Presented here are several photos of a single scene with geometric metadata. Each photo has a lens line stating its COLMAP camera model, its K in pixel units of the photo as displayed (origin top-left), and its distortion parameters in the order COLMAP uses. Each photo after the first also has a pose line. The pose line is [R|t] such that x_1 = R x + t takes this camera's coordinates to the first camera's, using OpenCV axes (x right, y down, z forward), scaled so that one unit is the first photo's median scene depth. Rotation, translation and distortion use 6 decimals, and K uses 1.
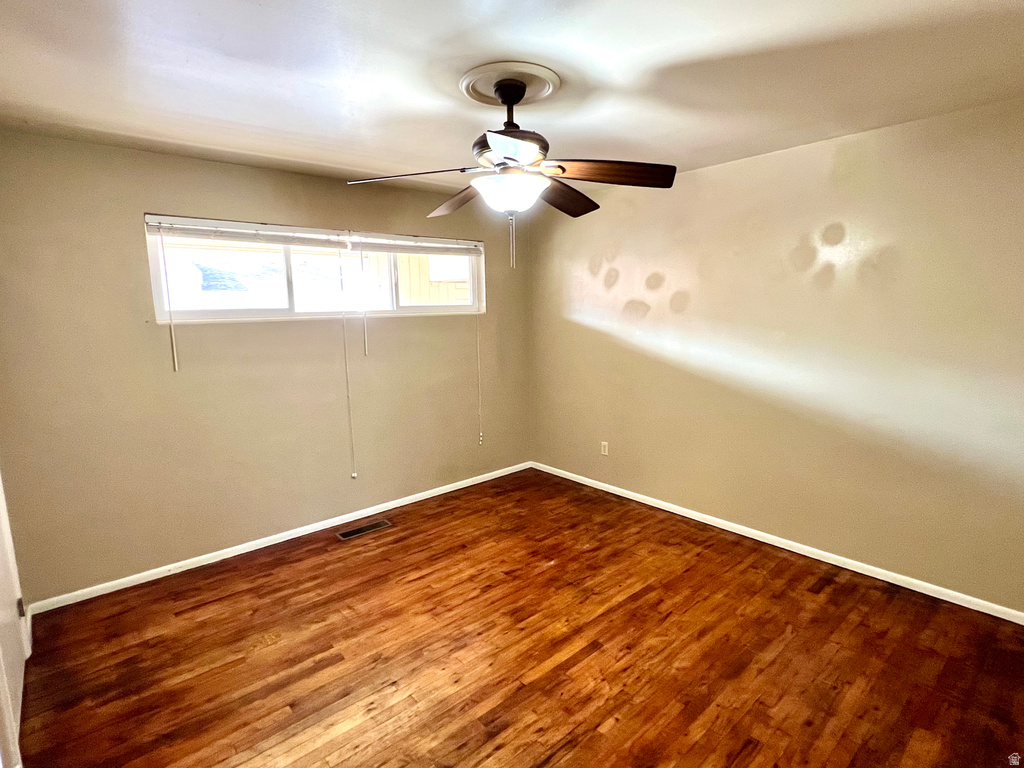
lens RADIAL K [[518.3, 0, 510.9], [0, 518.3, 386.2], [0, 0, 1]] dist [0.001759, -0.000016]
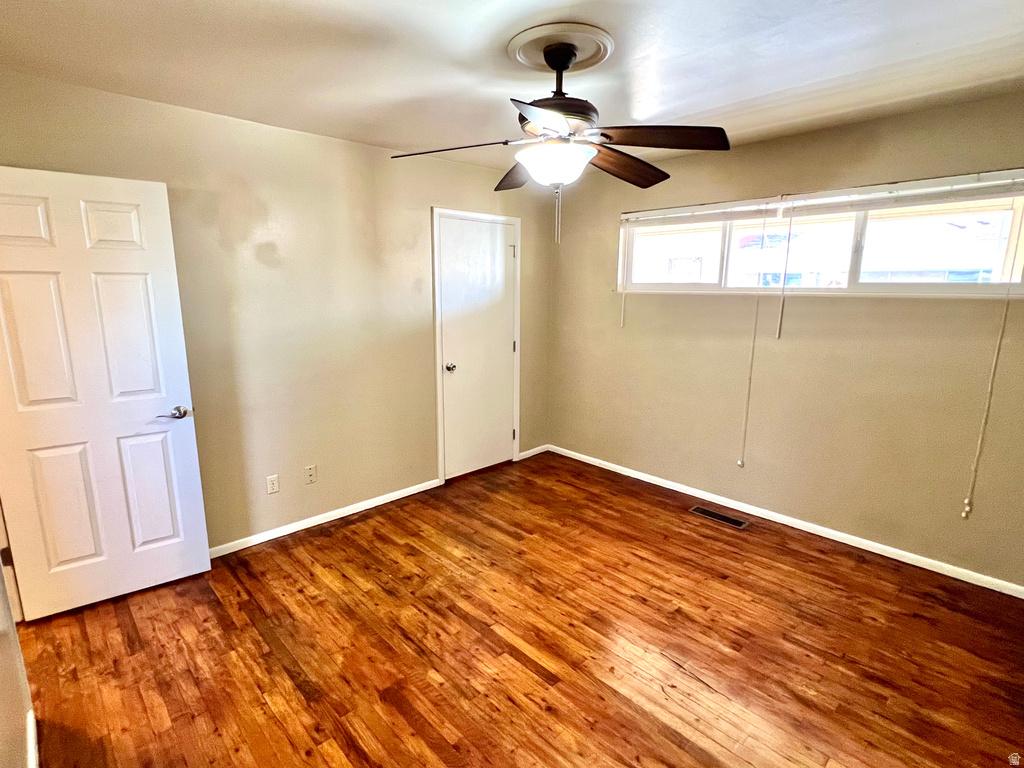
lens RADIAL K [[518.3, 0, 513.2], [0, 518.3, 387.2], [0, 0, 1]] dist [0.001759, -0.000016]
pose [[0.045846, 0.212681, -0.976045, 0.712268], [-0.159242, 0.966135, 0.203042, -0.108846], [0.986174, 0.146119, 0.078161, 0.629172]]
